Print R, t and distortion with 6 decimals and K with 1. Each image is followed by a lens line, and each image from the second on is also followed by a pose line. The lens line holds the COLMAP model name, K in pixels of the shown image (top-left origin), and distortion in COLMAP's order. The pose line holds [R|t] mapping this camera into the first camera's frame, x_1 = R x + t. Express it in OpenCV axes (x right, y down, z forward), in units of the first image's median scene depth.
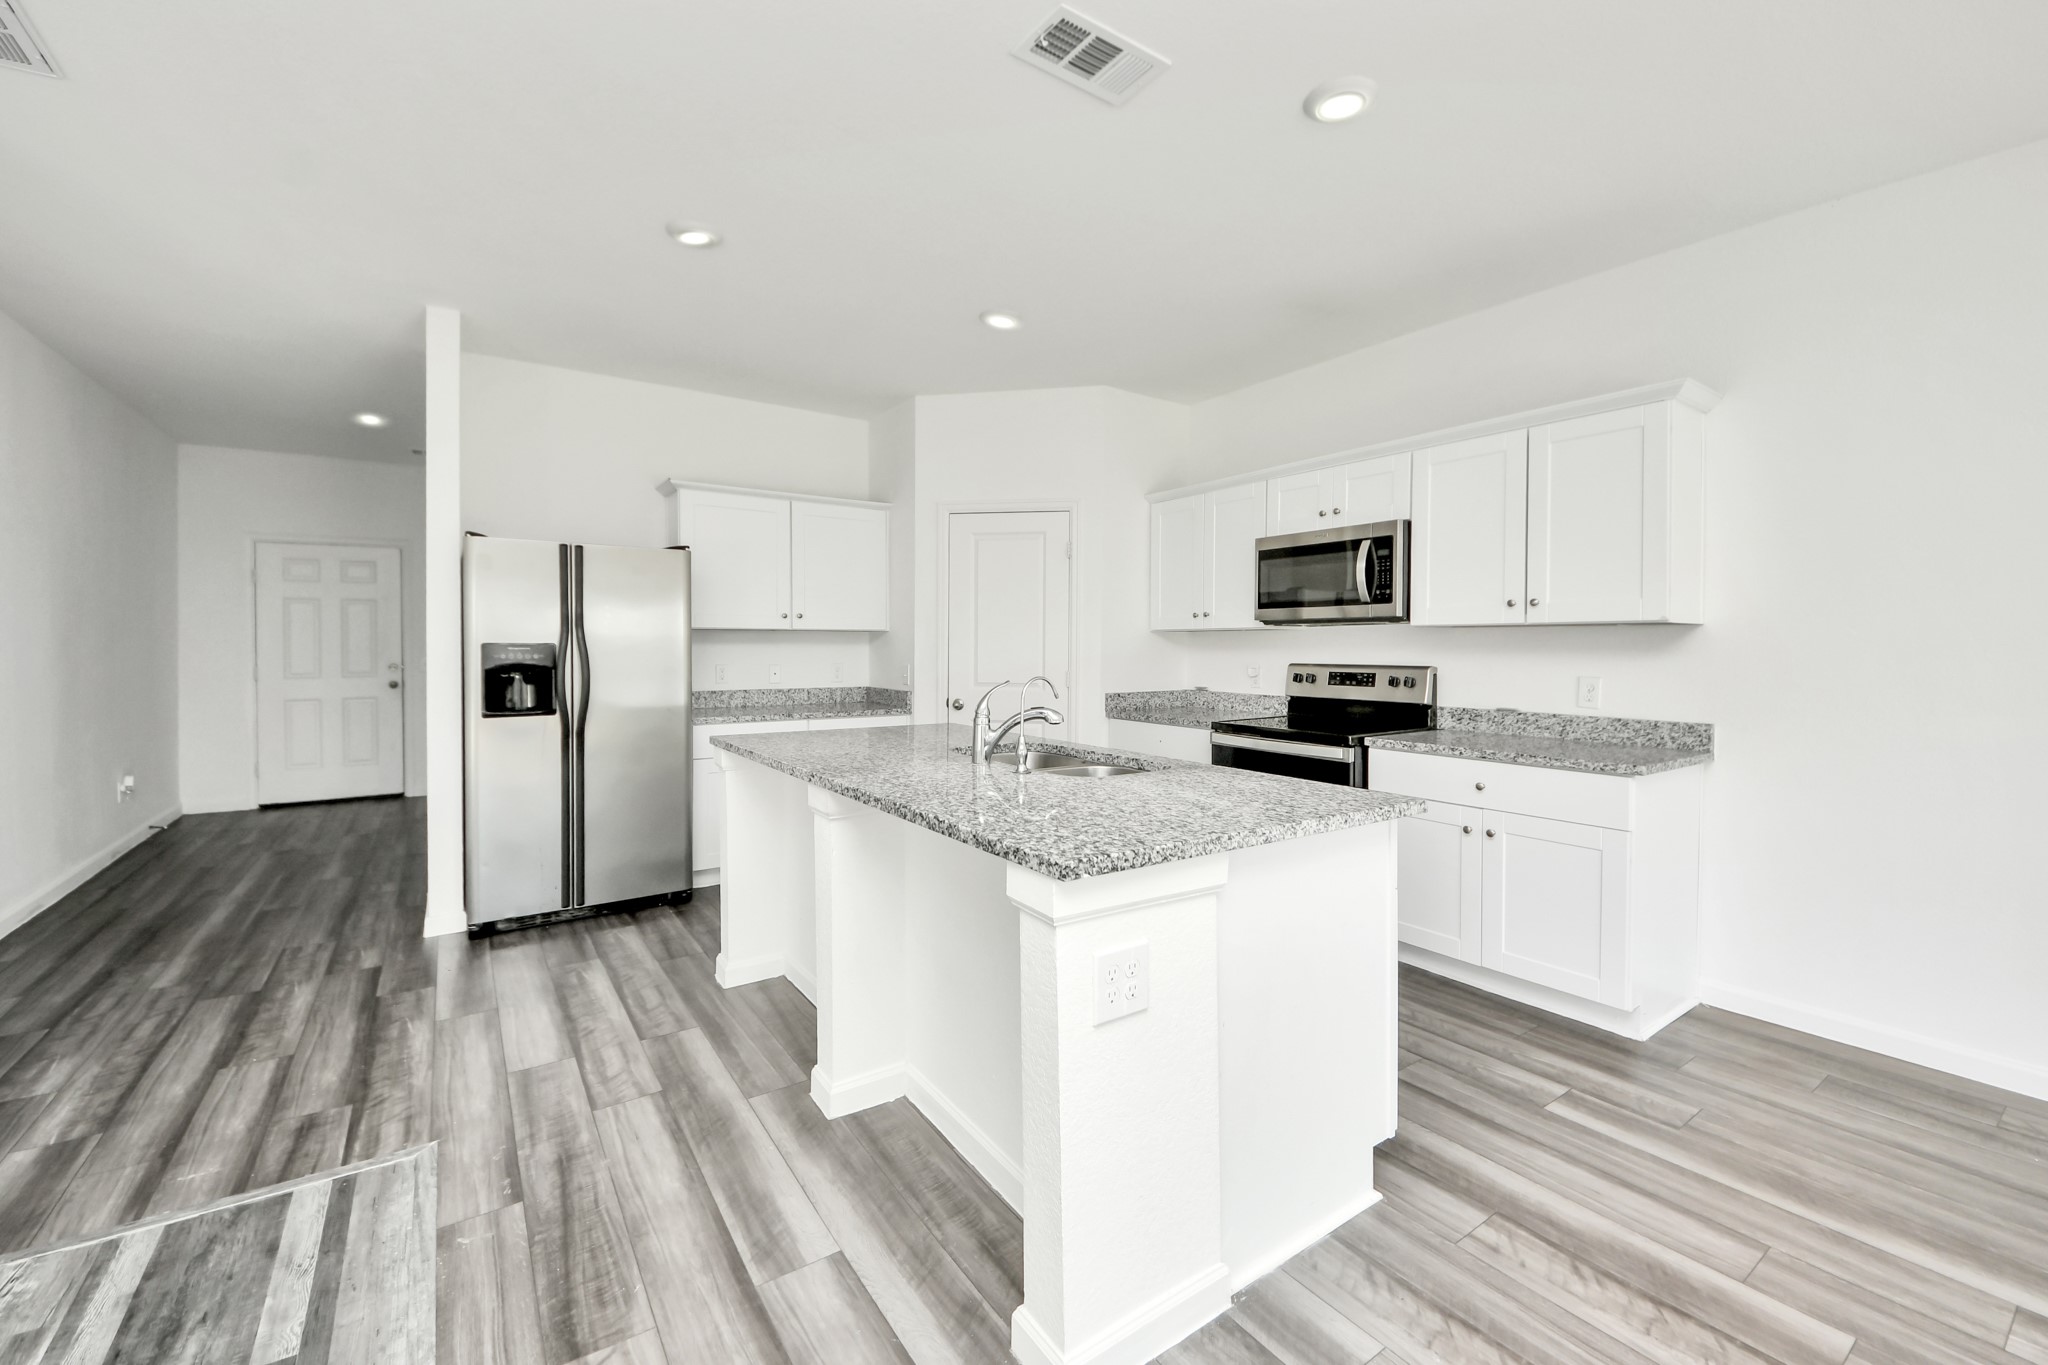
lens RADIAL K [[833.7, 0, 1017.7], [0, 833.7, 658.5], [0, 0, 1]] dist [-0.000971, -0.000332]
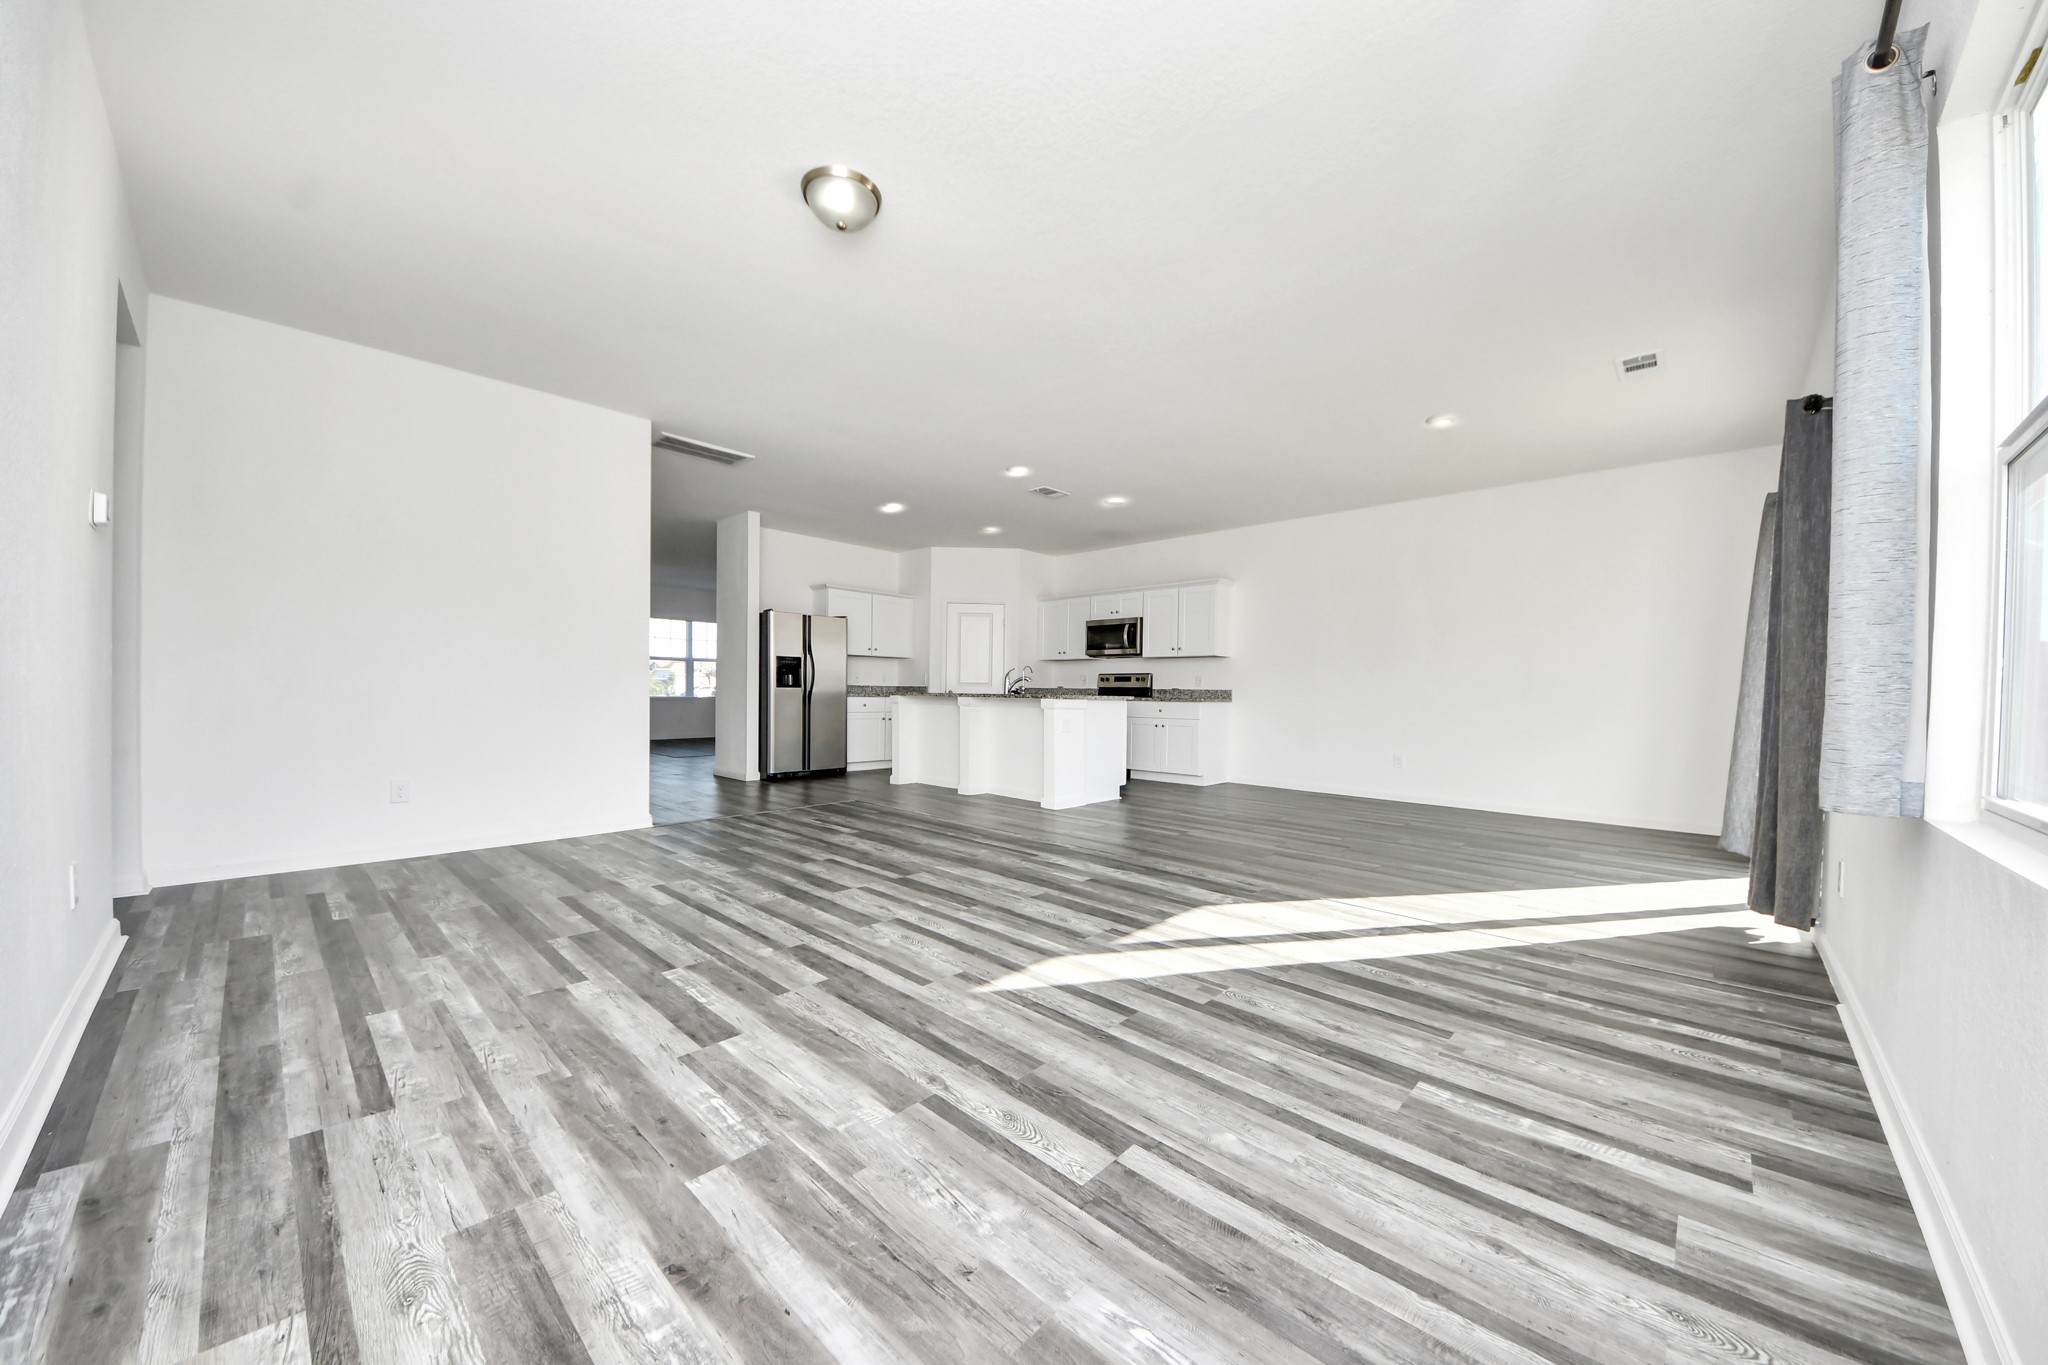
lens RADIAL K [[752.0, 0, 1018.8], [0, 752.0, 697.1], [0, 0, 1]] dist [0.000931, -0.000061]
pose [[0.979074, 0.009986, 0.203261, -0.399108], [-0.008532, 0.999931, -0.008031, 0.110486], [-0.203327, 0.006129, 0.979092, -1.261920]]
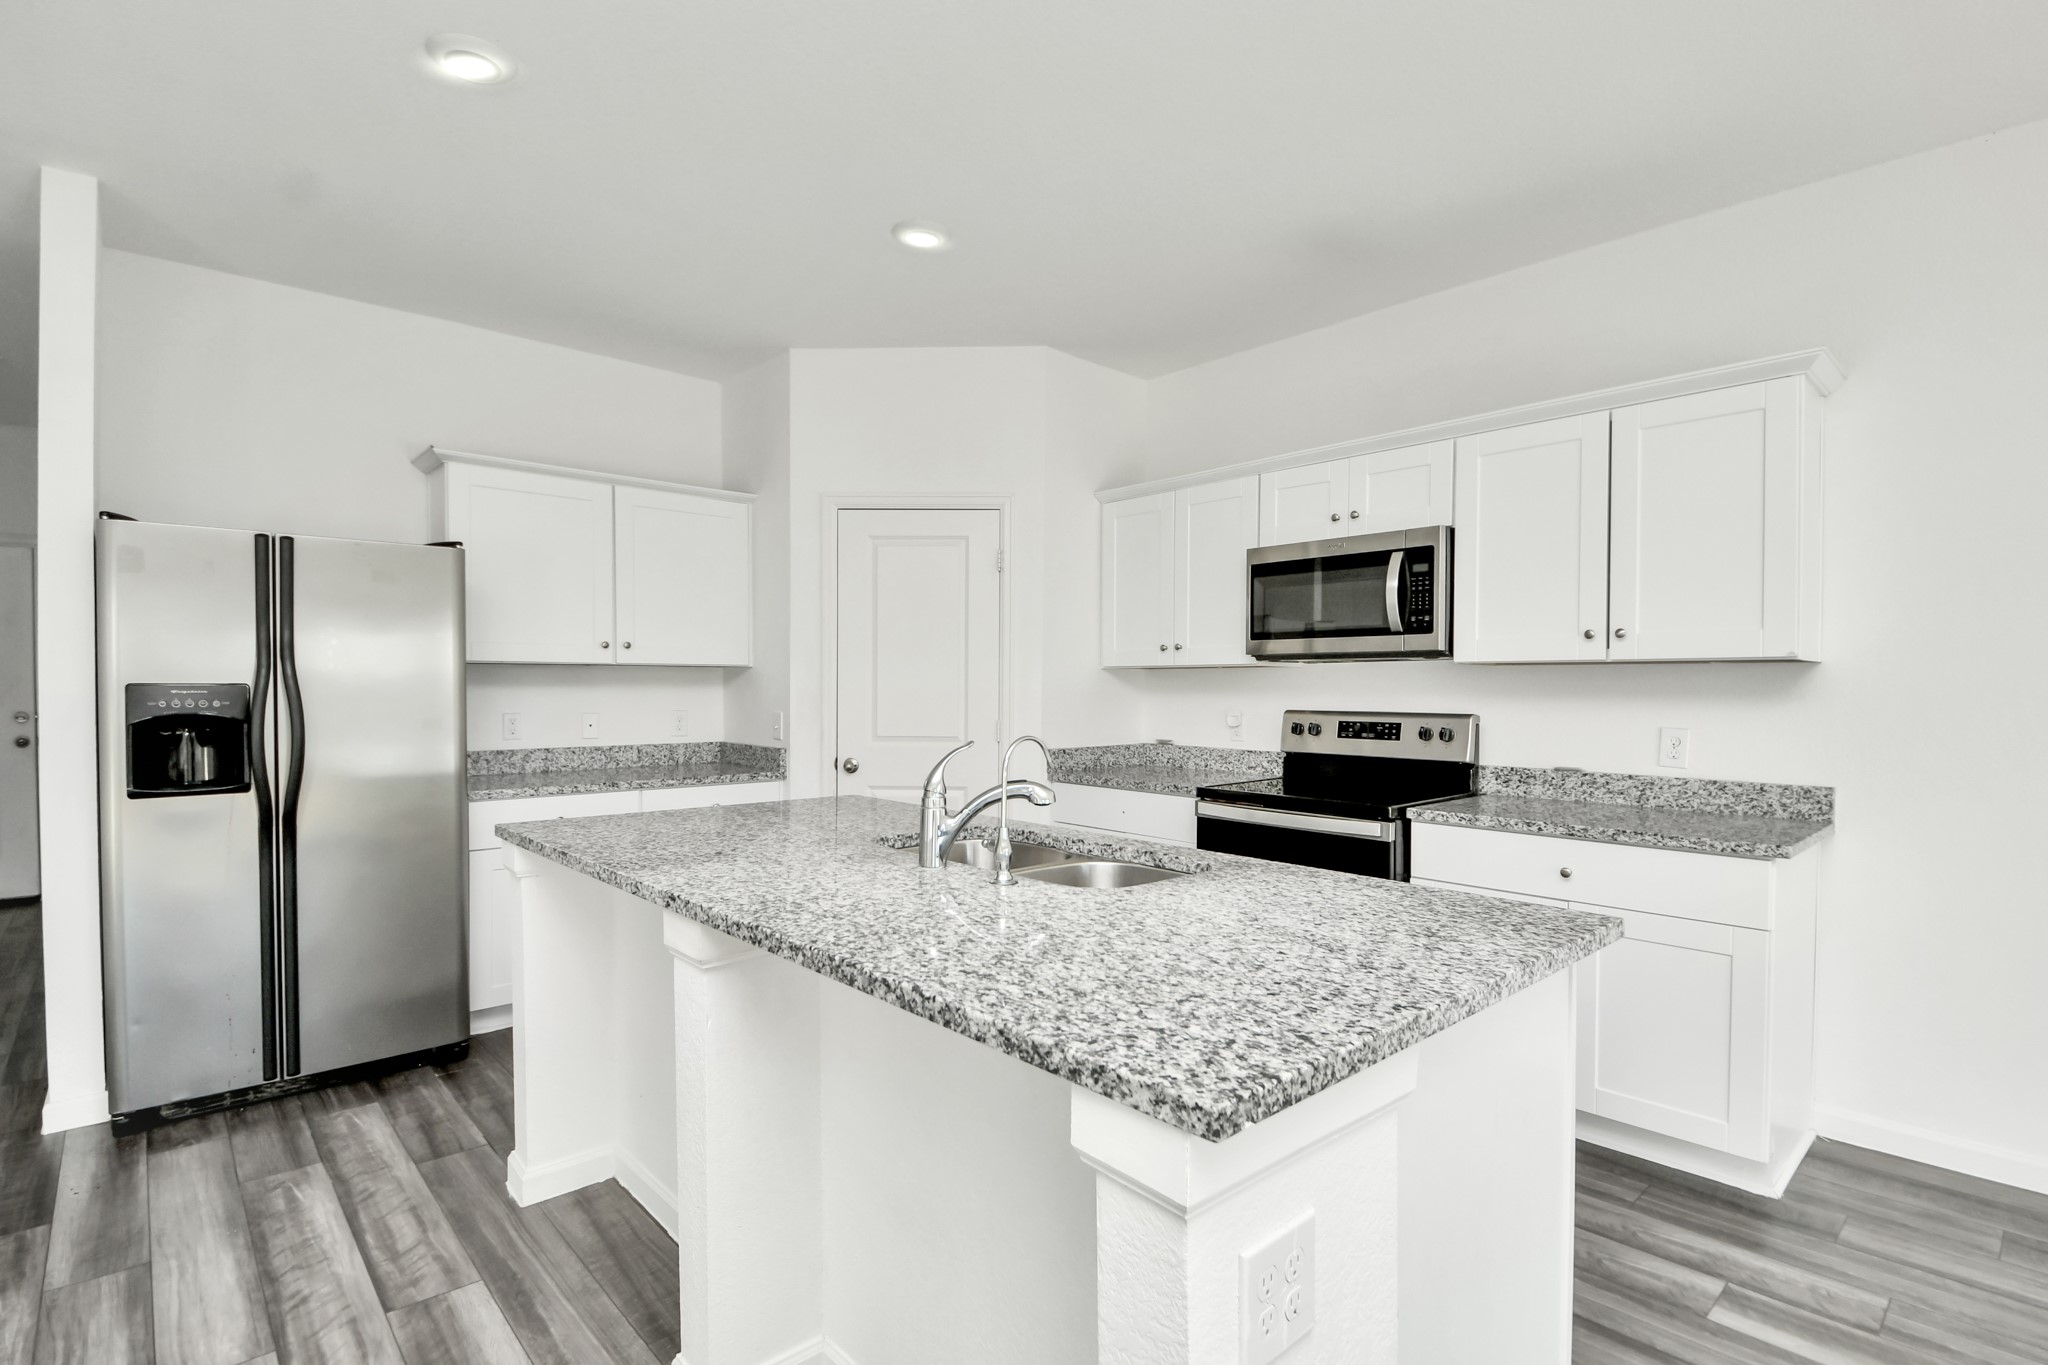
lens RADIAL K [[992.2, 0, 1023.4], [0, 992.2, 704.6], [0, 0, 1]] dist [0.006939, -0.019728]
pose [[0.990533, -0.001535, 0.137264, -0.053651], [0.000912, 0.999989, 0.004602, -0.004794], [-0.137269, -0.004433, 0.990524, 0.139389]]
